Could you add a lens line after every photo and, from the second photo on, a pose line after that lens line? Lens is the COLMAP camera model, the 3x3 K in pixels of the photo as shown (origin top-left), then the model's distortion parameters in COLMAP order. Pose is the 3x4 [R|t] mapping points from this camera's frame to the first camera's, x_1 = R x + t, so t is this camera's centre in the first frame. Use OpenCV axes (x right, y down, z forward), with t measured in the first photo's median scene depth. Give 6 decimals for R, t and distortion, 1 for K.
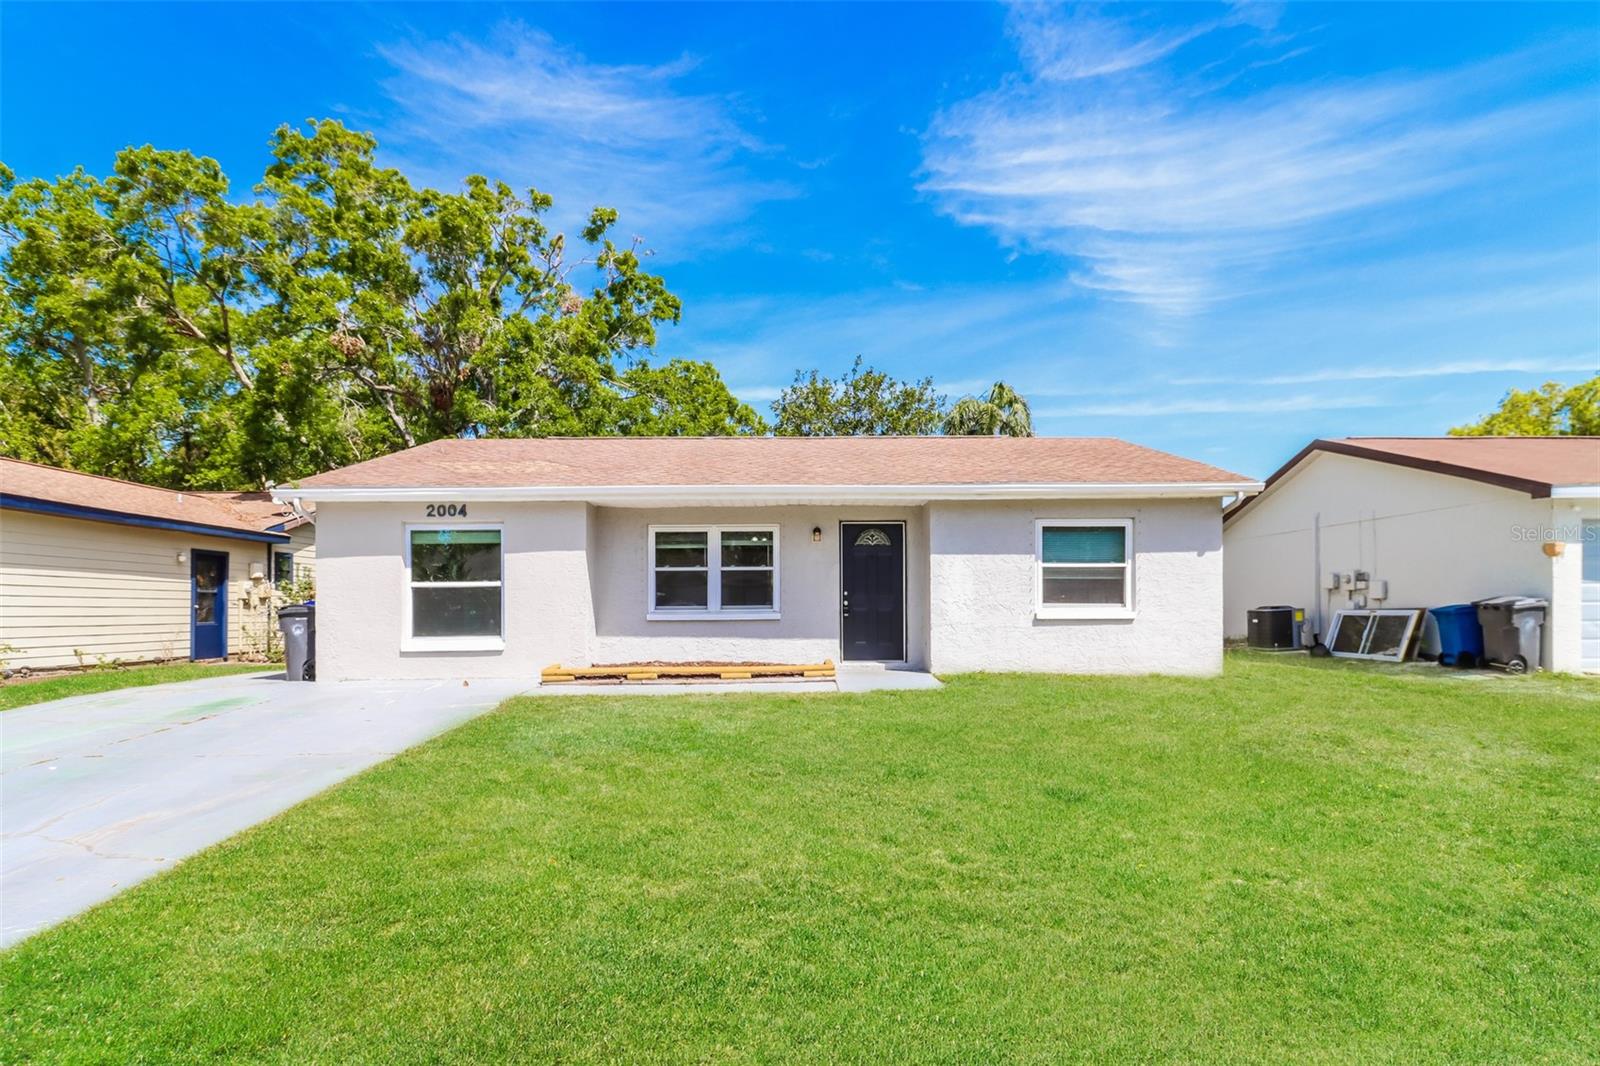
lens RADIAL K [[749.0, 0, 799.5], [0, 749.0, 614.2], [0, 0, 1]] dist [-0.000334, -0.000083]
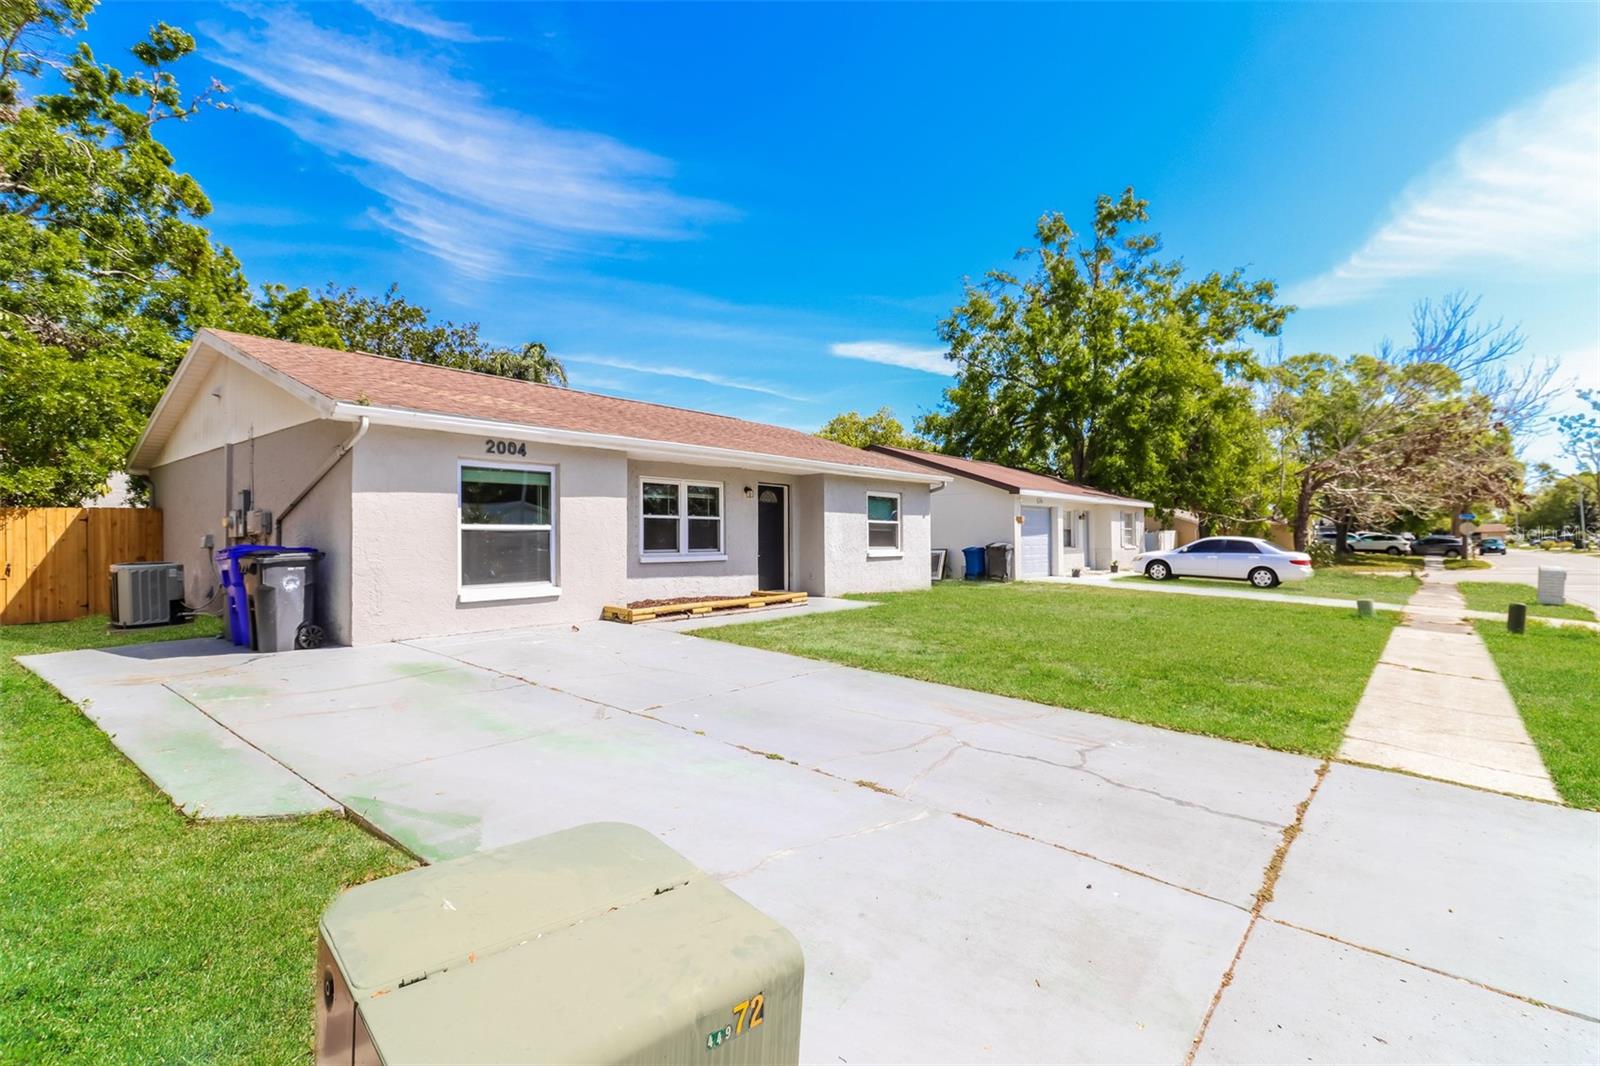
lens RADIAL K [[742.5, 0, 800.1], [0, 742.5, 496.5], [0, 0, 1]] dist [0.018110, -0.012765]
pose [[0.660103, 0.048833, 0.749586, -0.872363], [0.019201, 0.996462, -0.081825, 0.004579], [-0.750930, 0.068405, 0.656830, 0.112949]]
